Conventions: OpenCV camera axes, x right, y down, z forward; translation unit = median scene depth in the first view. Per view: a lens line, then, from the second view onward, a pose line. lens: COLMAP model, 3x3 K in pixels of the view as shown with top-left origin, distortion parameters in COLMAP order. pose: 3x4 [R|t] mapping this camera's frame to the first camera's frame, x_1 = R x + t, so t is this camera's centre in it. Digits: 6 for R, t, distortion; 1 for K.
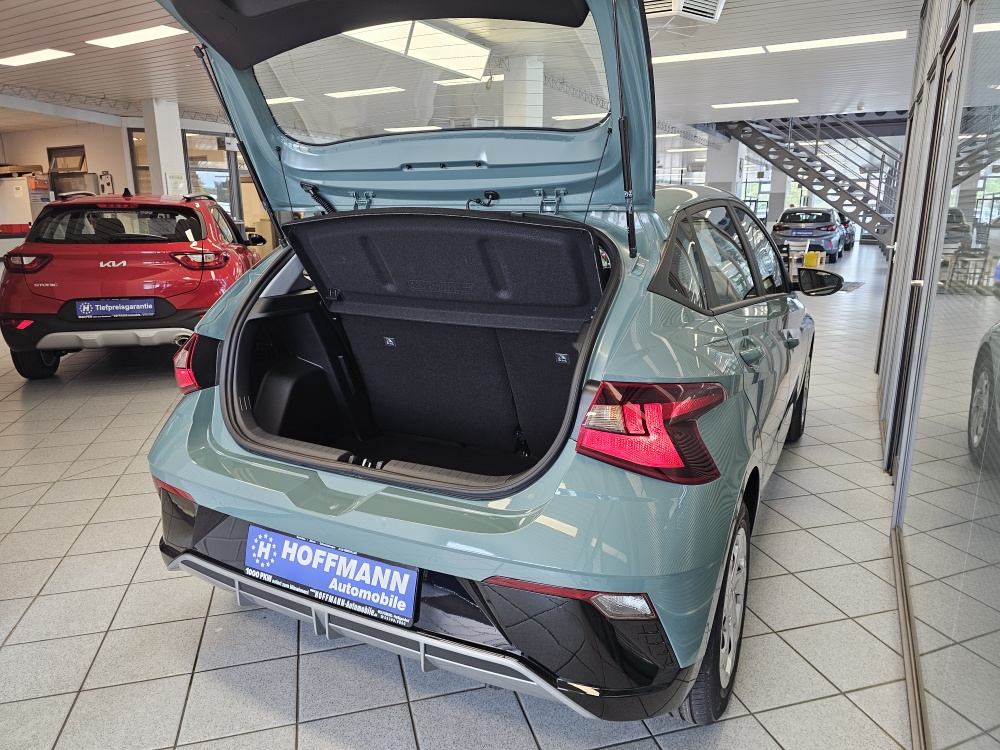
lens RADIAL K [[670.7, 0, 495.2], [0, 670.7, 374.2], [0, 0, 1]] dist [0.054687, -0.093684]
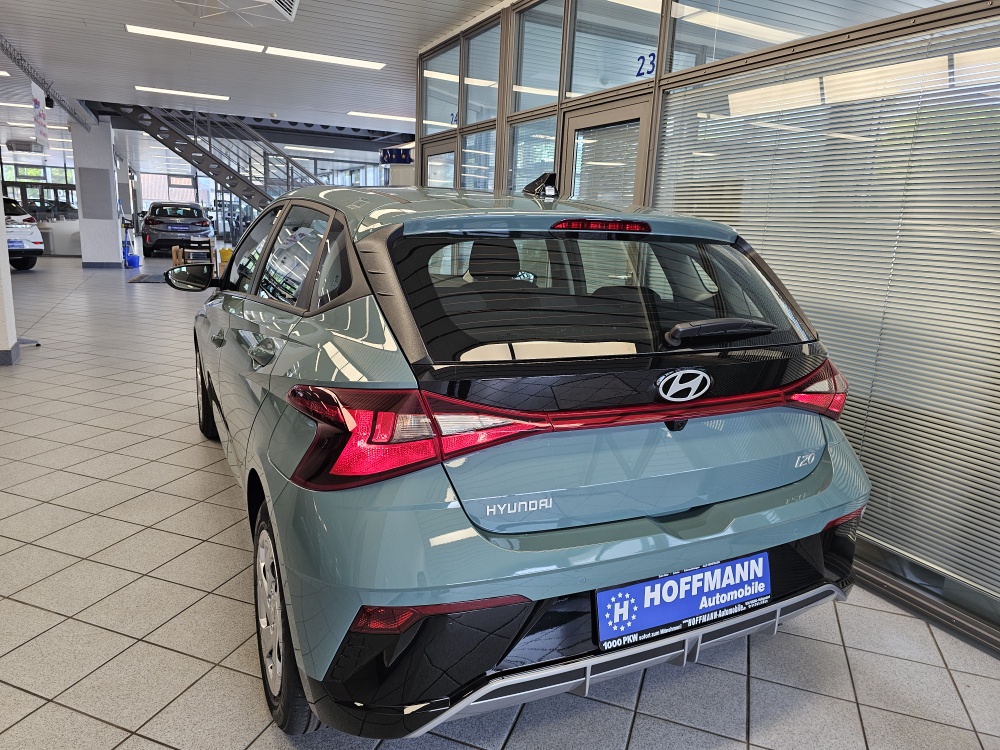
lens RADIAL K [[676.7, 0, 499.9], [0, 676.7, 370.4], [0, 0, 1]] dist [0.027728, -0.048876]
pose [[0.578411, -0.140859, 0.803492, -1.123121], [0.137986, 0.987680, 0.073817, -0.135668], [-0.803990, 0.068174, 0.590721, 0.605664]]
